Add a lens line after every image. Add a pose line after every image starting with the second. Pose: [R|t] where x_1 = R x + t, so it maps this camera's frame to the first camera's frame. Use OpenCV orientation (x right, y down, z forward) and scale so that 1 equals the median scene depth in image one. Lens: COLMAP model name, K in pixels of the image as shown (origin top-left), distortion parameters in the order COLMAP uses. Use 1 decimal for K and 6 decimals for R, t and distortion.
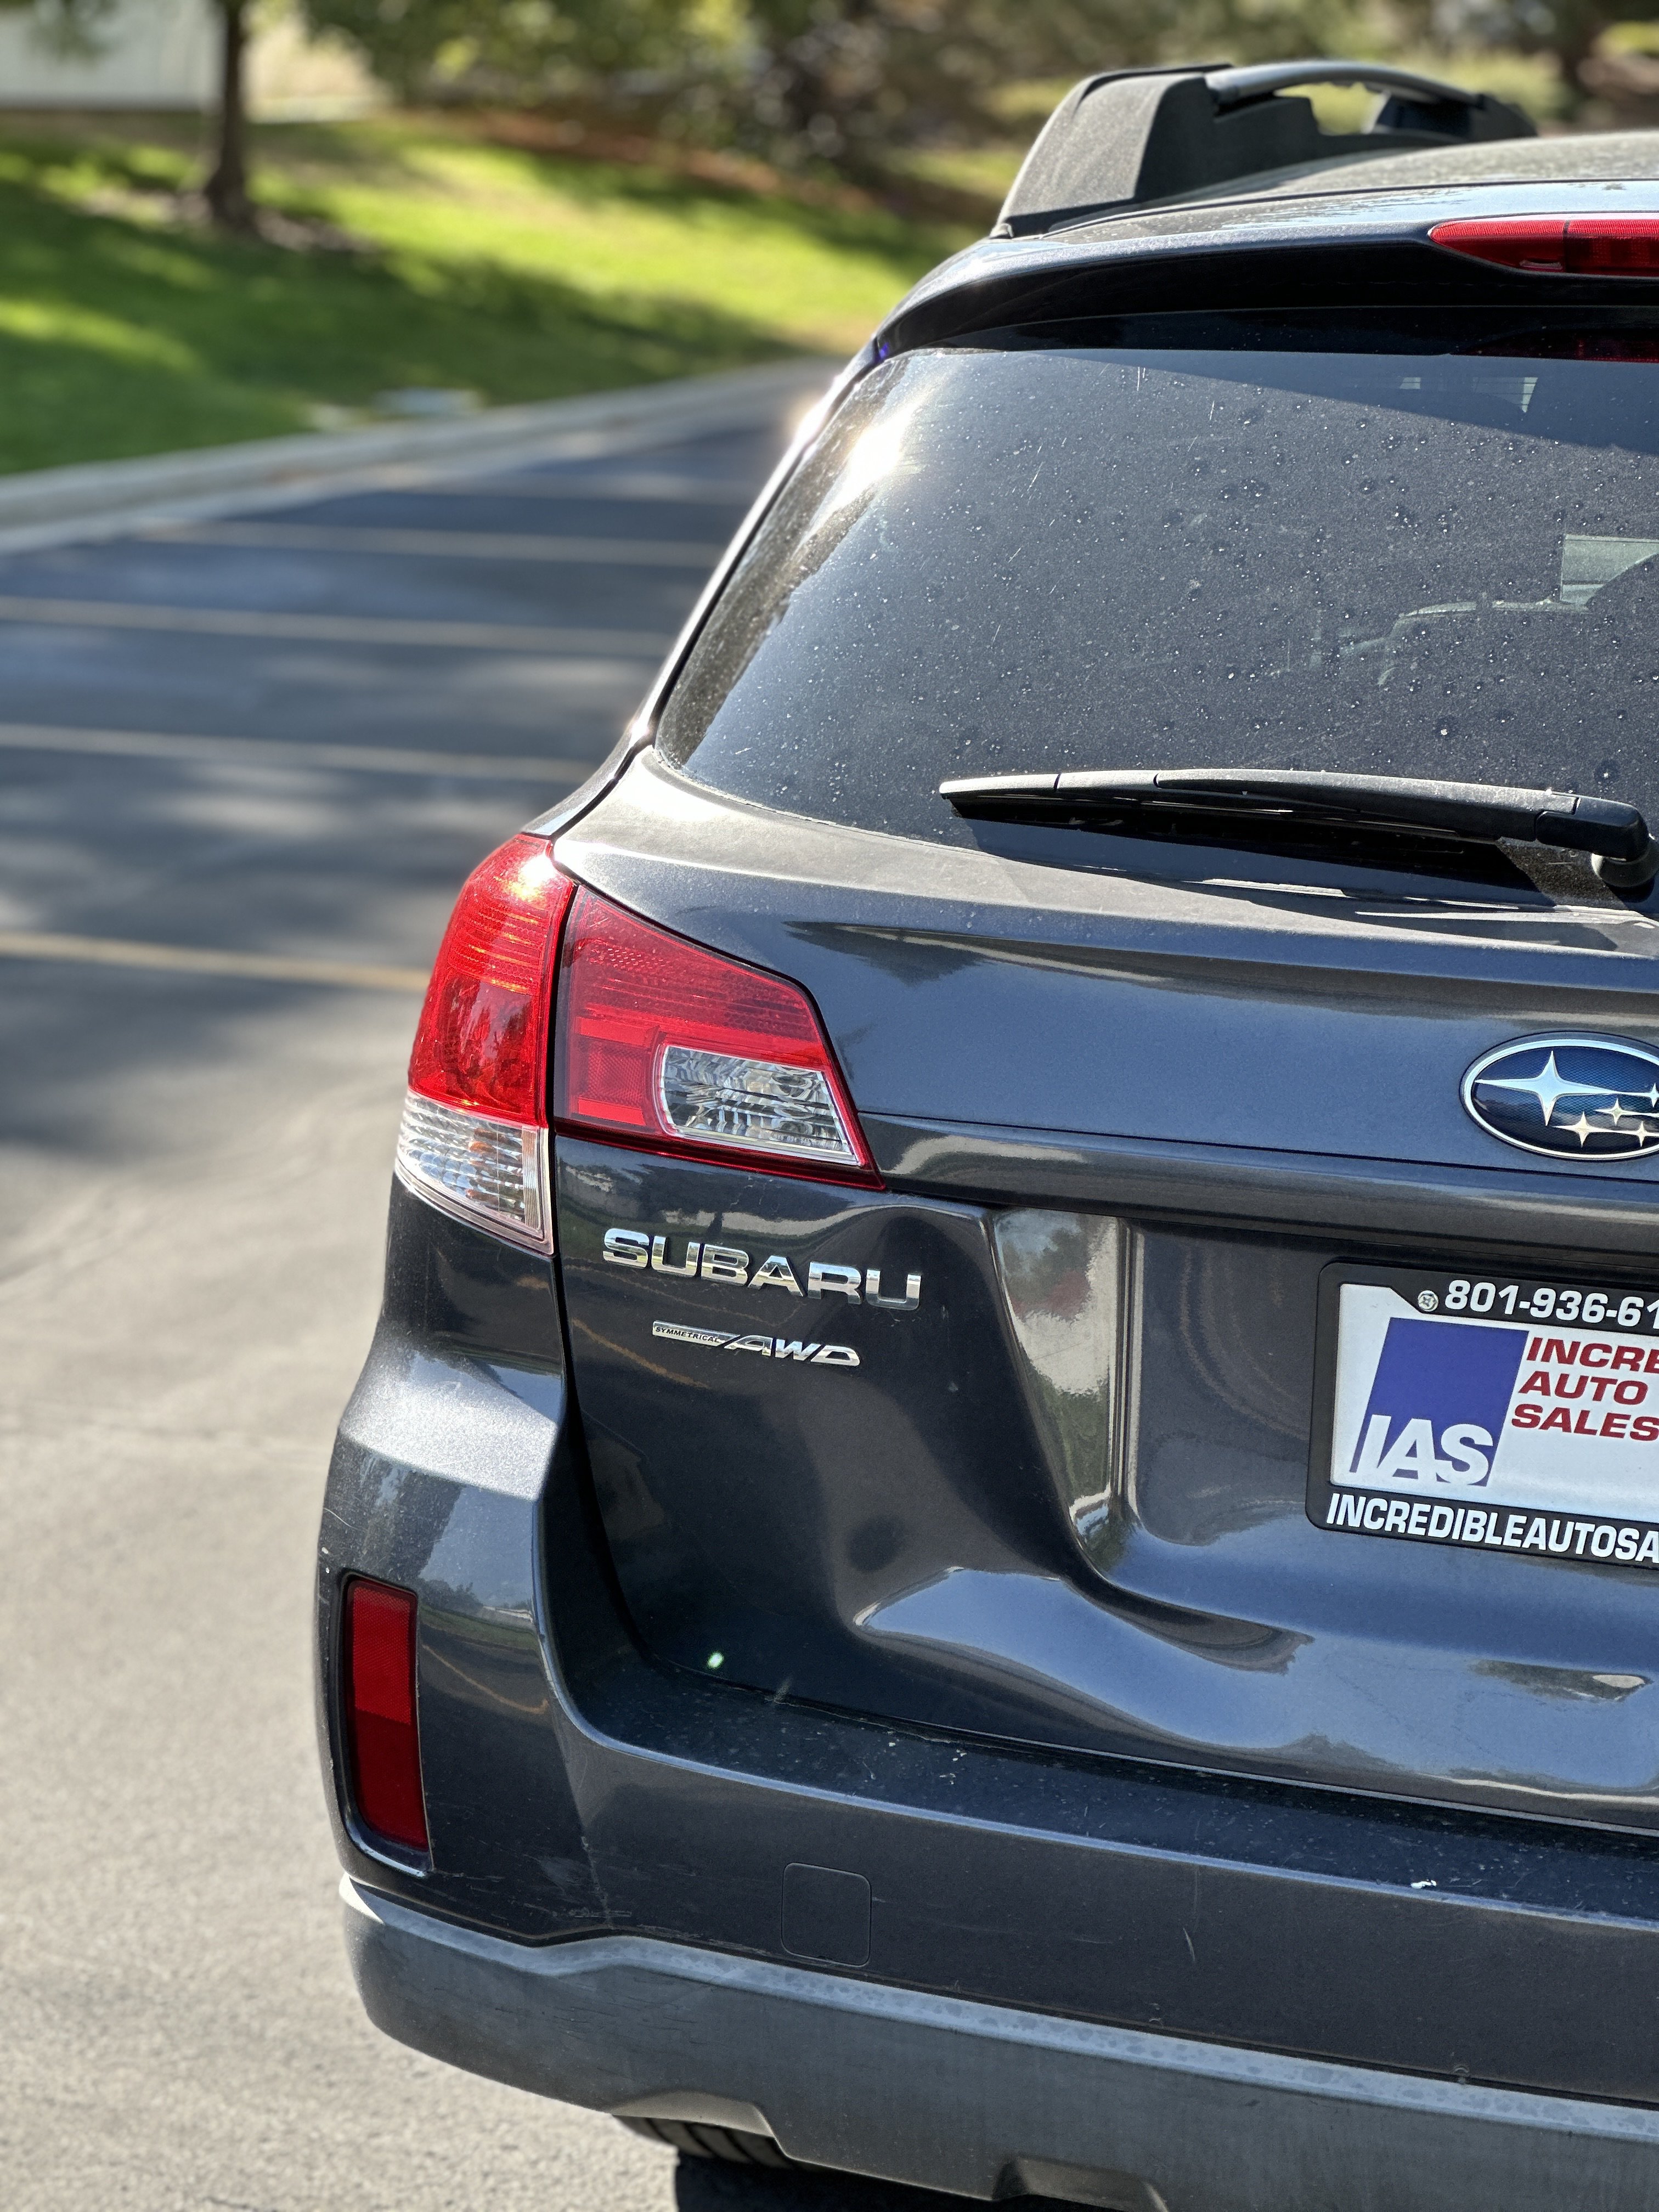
lens RADIAL K [[4950.8, 0, 842.8], [0, 4950.8, 1086.3], [0, 0, 1]] dist [0.184164, 0.000000]
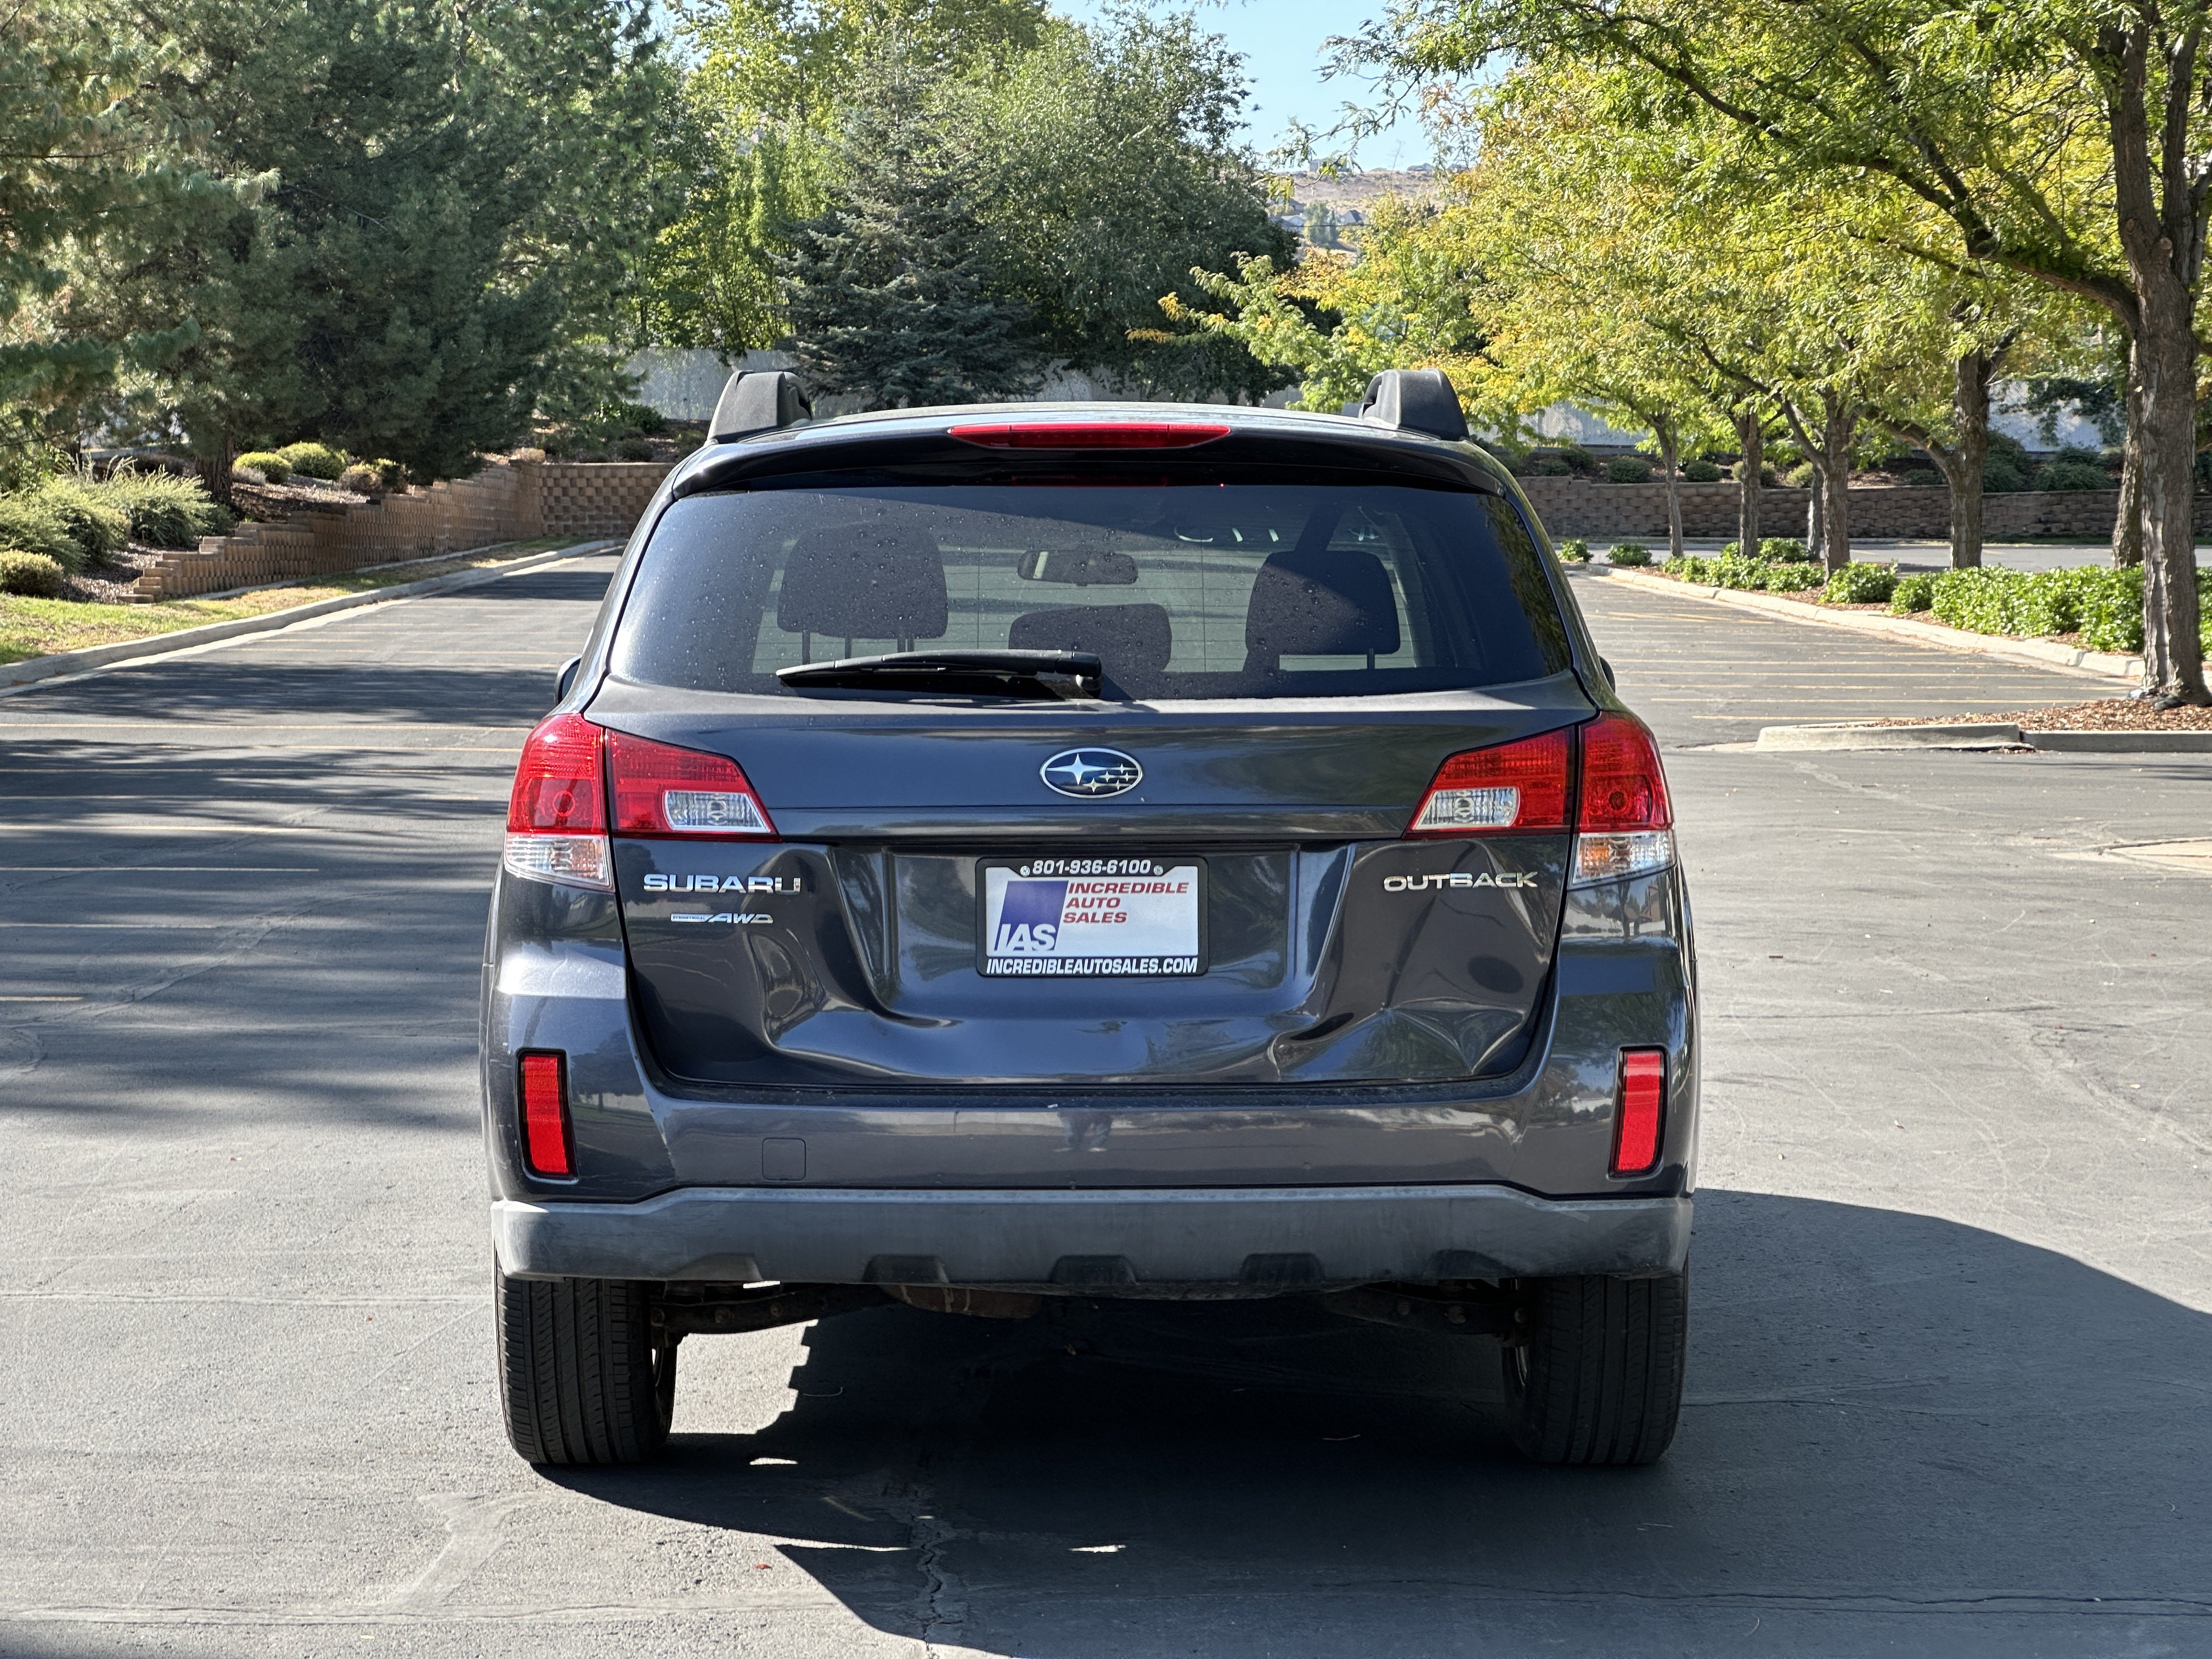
lens RADIAL K [[4950.8, 0, 1072.9], [0, 4950.8, 903.0], [0, 0, 1]] dist [0.184164, 0.000000]
pose [[0.947806, -0.043005, 0.315933, -0.590368], [0.080032, 0.991228, -0.105172, 0.301531], [-0.308639, 0.124967, 0.942934, -1.184023]]
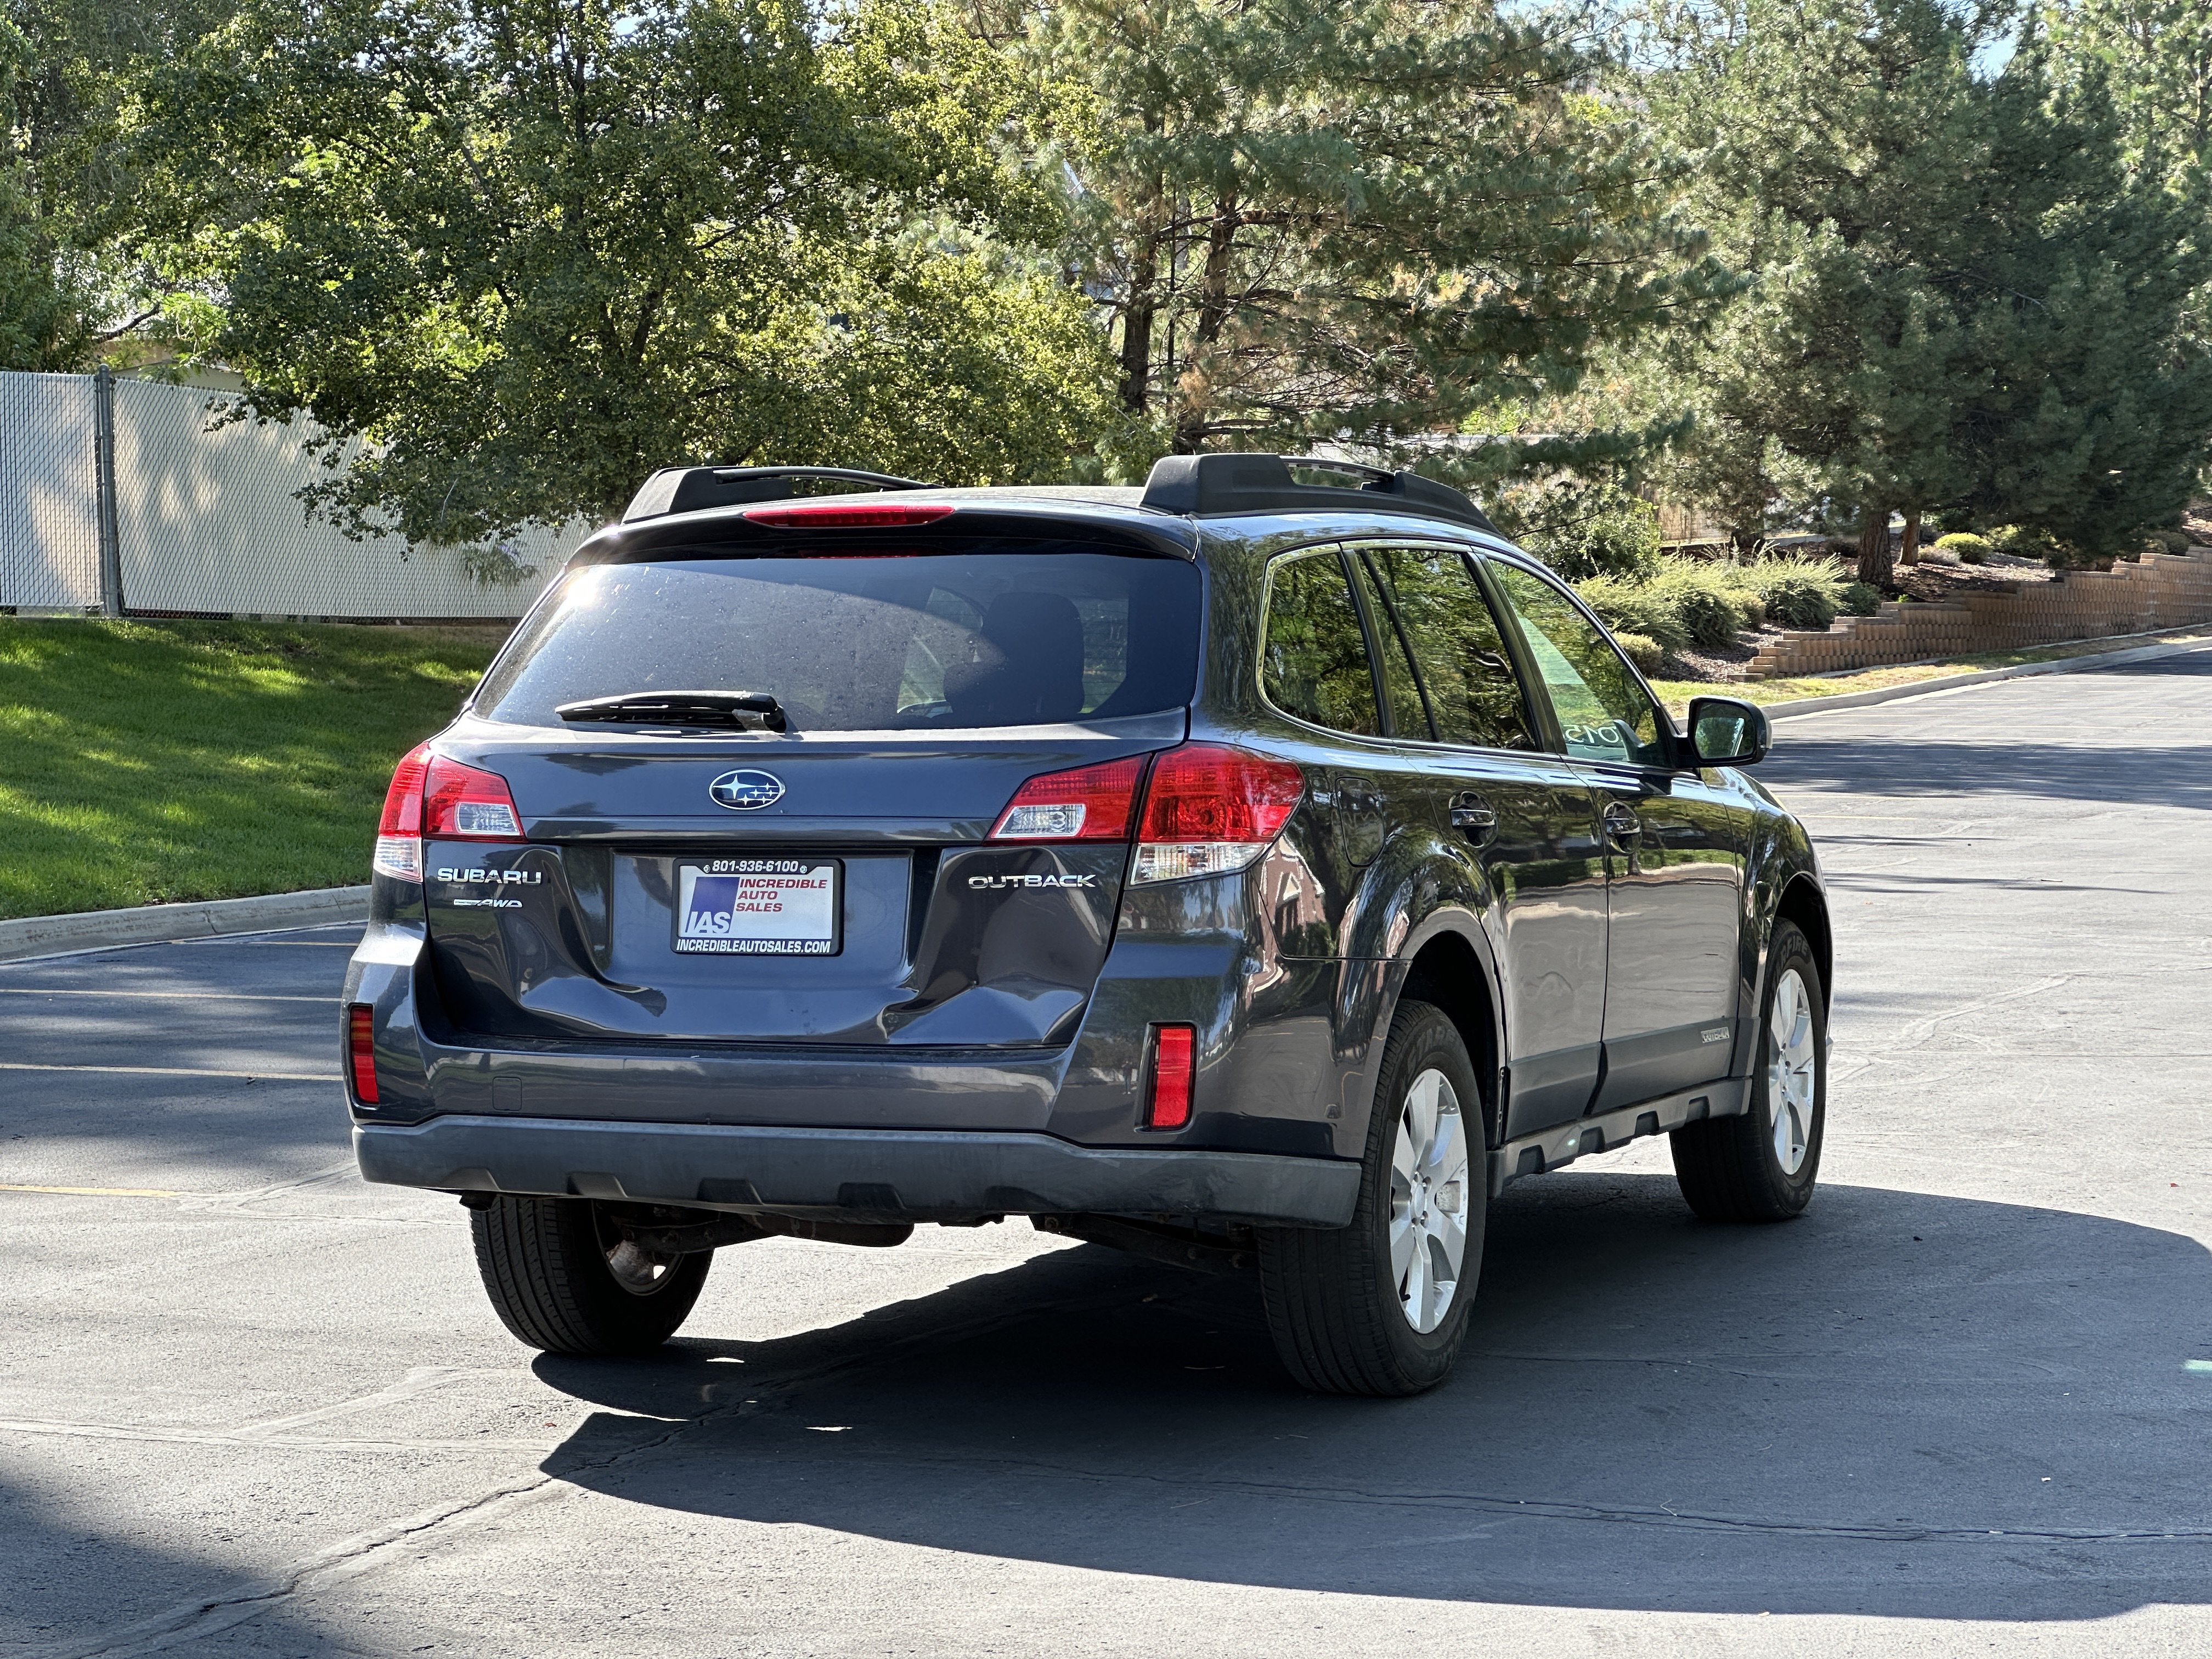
lens RADIAL K [[4950.8, 0, 964.4], [0, 4950.8, 863.8], [0, 0, 1]] dist [0.184164, 0.000000]
pose [[0.996590, -0.023848, -0.078998, 0.489681], [0.011924, 0.988898, -0.148114, 0.463970], [0.081653, 0.146667, 0.985810, -1.805313]]
